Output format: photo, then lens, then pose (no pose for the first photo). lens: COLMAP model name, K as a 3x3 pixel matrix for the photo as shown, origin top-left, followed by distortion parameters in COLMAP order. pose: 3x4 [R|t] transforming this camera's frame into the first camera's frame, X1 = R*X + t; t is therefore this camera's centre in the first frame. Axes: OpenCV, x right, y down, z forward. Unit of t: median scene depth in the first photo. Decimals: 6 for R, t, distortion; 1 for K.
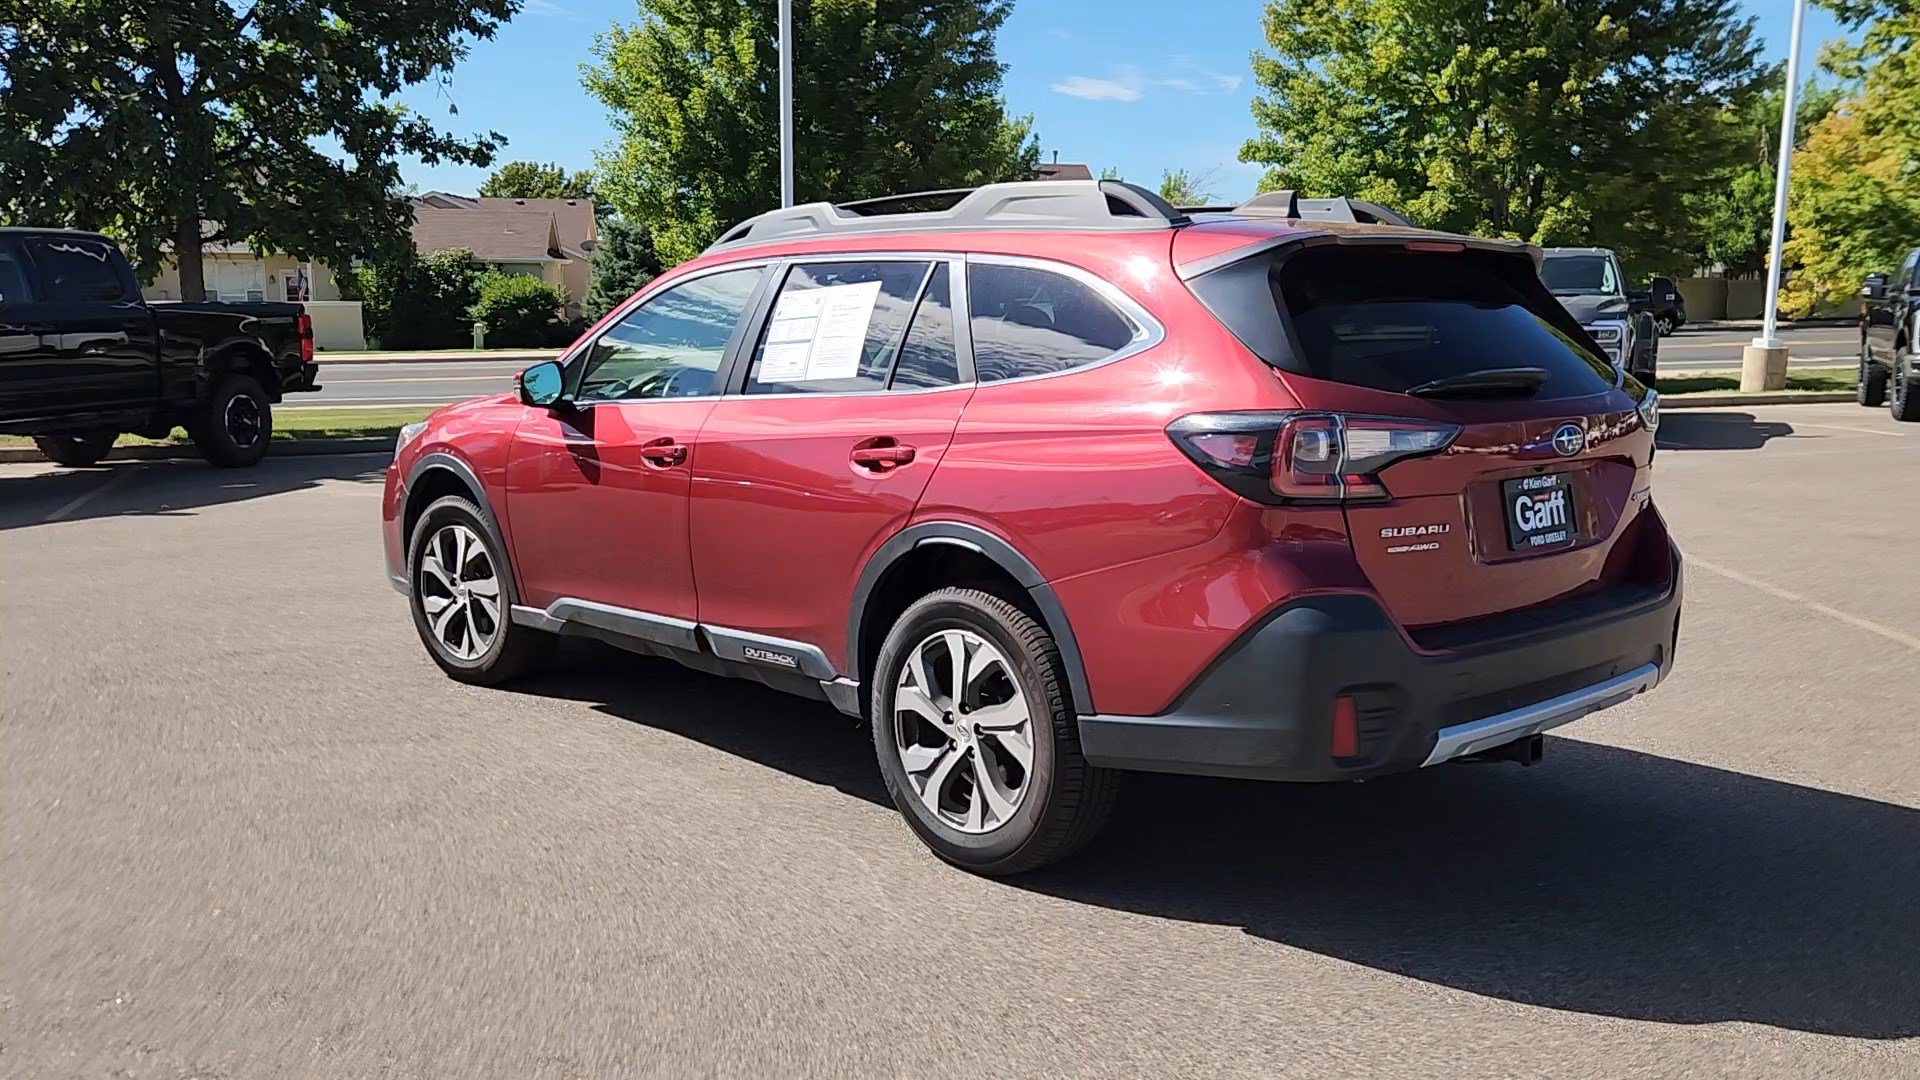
lens RADIAL K [[1619.6, 0, 944.1], [0, 1619.6, 536.1], [0, 0, 1]] dist [0.034396, -0.026888]
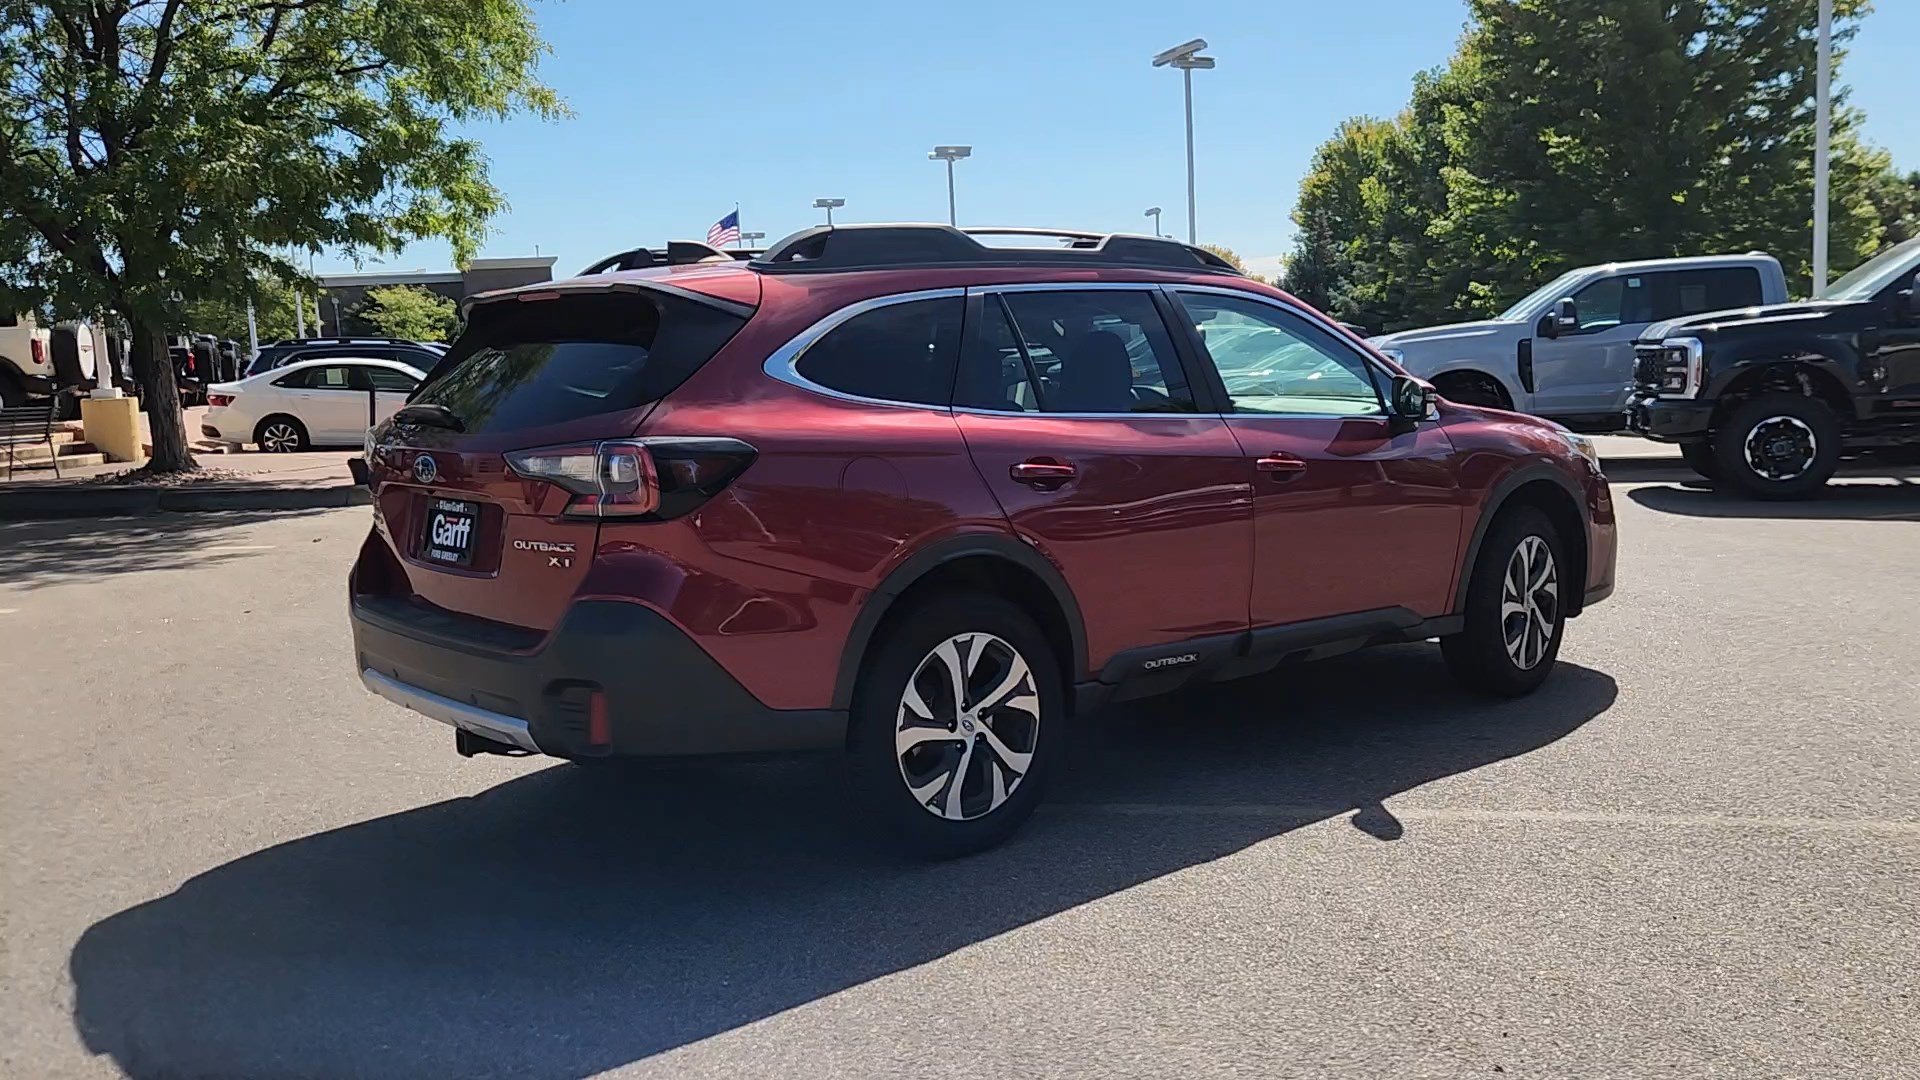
lens RADIAL K [[1619.6, 0, 951.0], [0, 1619.6, 538.1], [0, 0, 1]] dist [0.034396, -0.026888]
pose [[-0.025354, 0.121270, -0.992296, 0.973961], [-0.108074, 0.986465, 0.123319, -0.123742], [0.993819, 0.110368, -0.011905, 0.892299]]
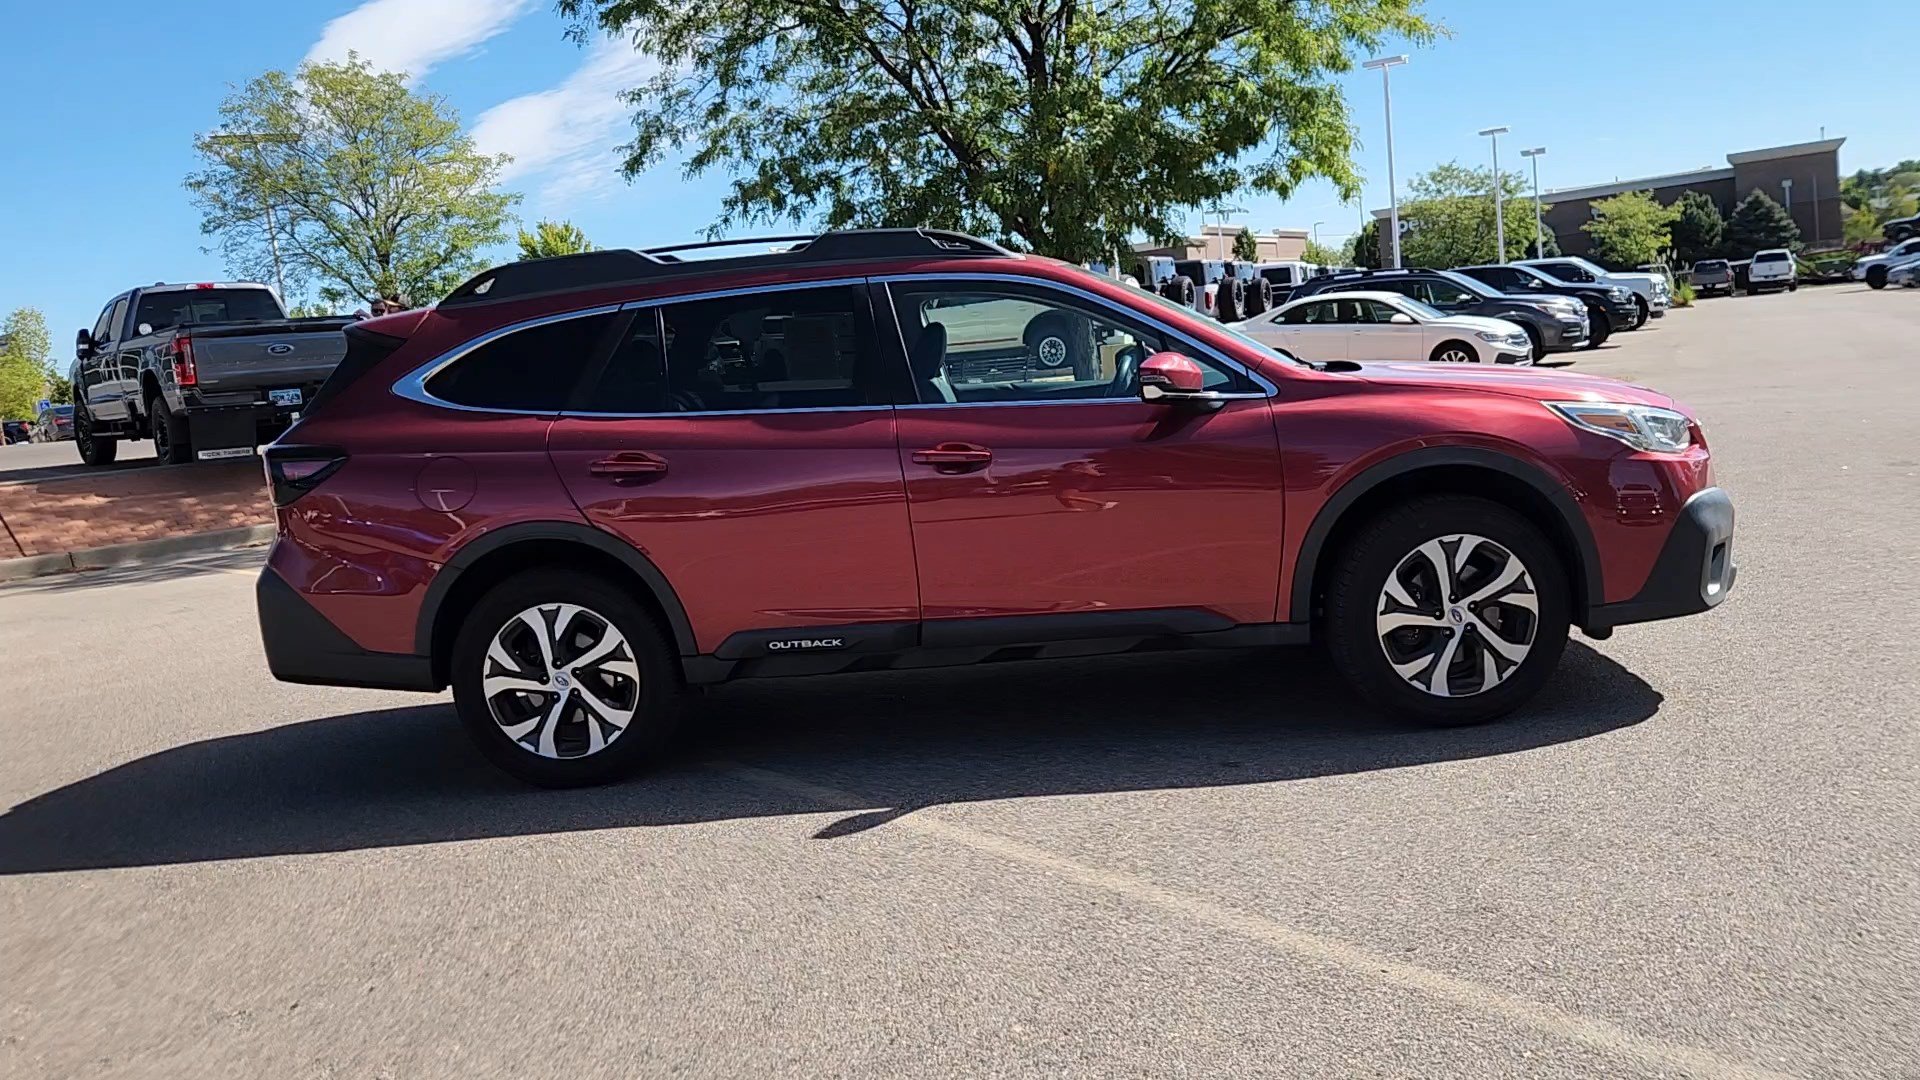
lens RADIAL K [[1619.6, 0, 953.6], [0, 1619.6, 543.5], [0, 0, 1]] dist [0.034396, -0.026888]
pose [[-0.705723, 0.156671, -0.690949, 0.693054], [-0.003722, 0.974410, 0.224747, -0.222316], [0.708479, 0.161181, -0.687080, 1.658139]]
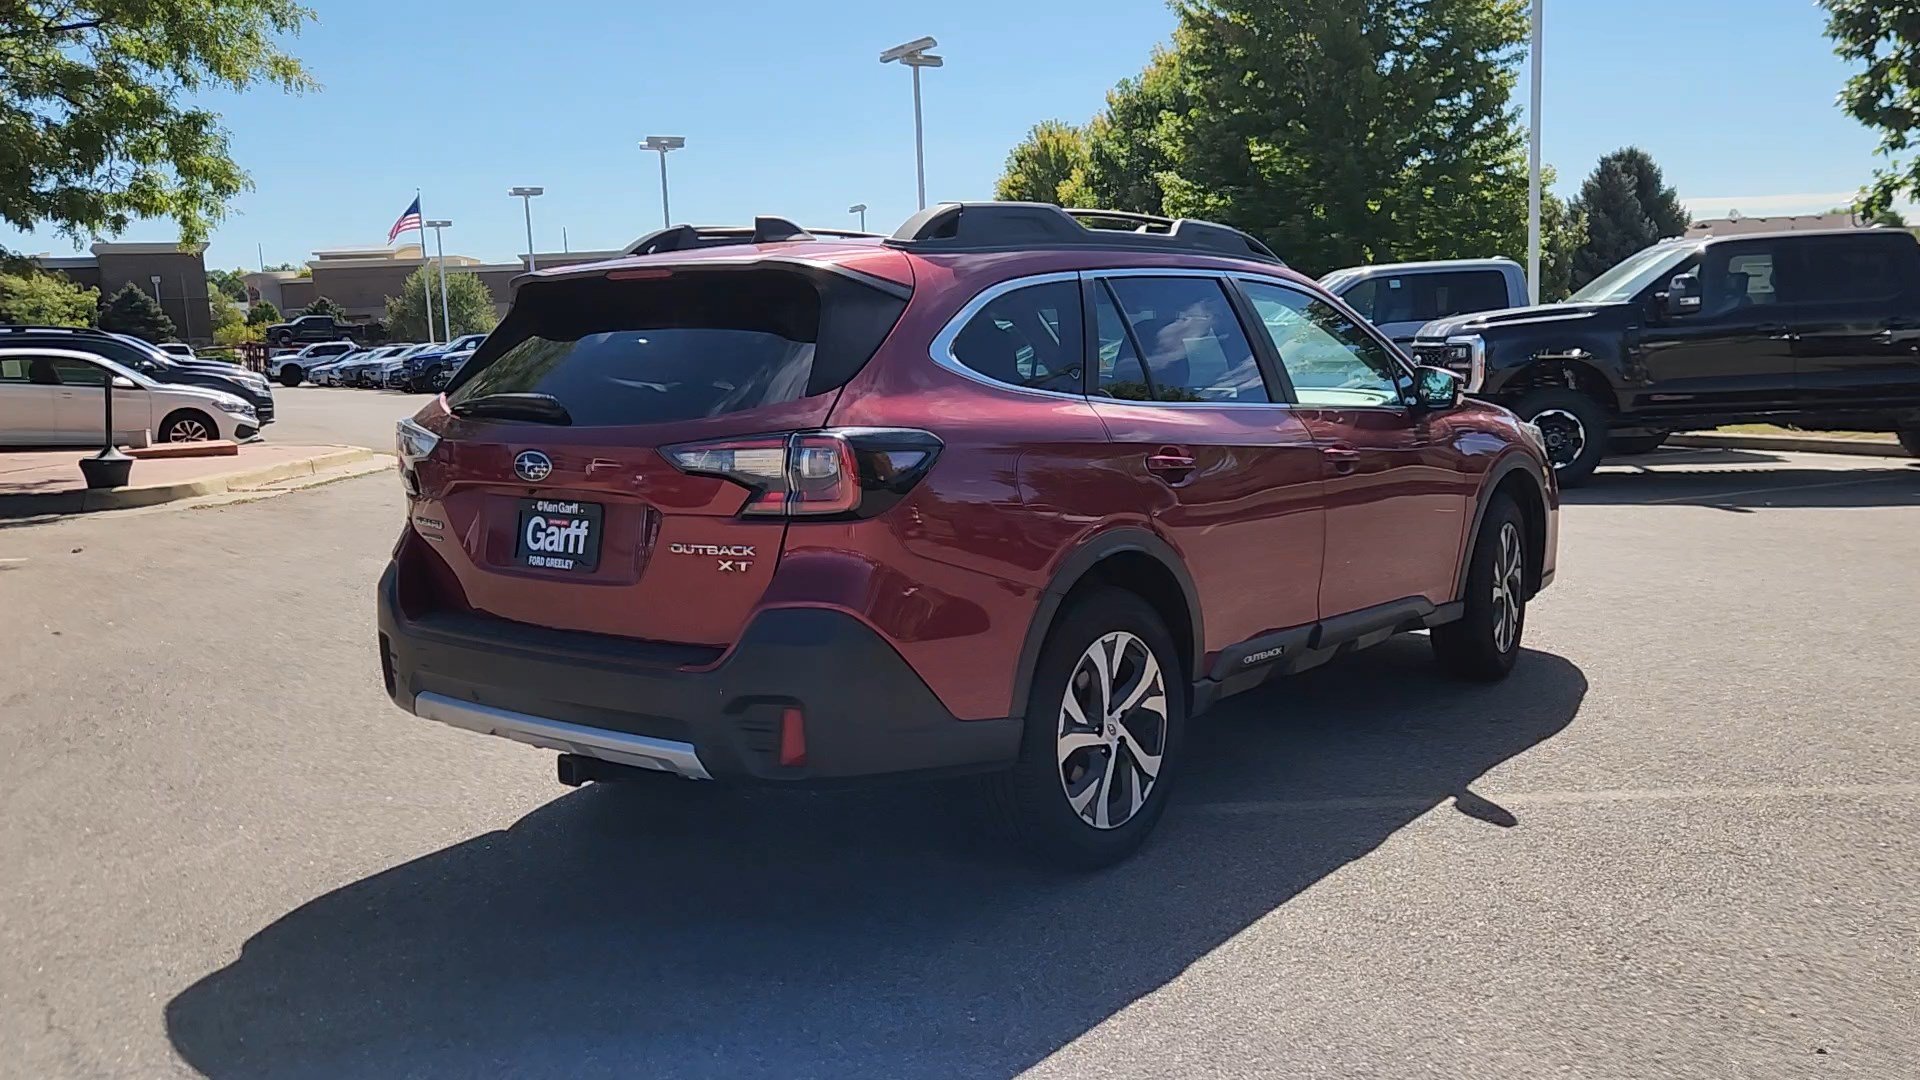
lens RADIAL K [[1619.6, 0, 951.1], [0, 1619.6, 541.5], [0, 0, 1]] dist [0.034396, -0.026888]
pose [[0.167475, 0.123990, -0.978048, 0.918644], [-0.112705, 0.987964, 0.105948, -0.096382], [0.979413, 0.092487, 0.179434, 0.694428]]
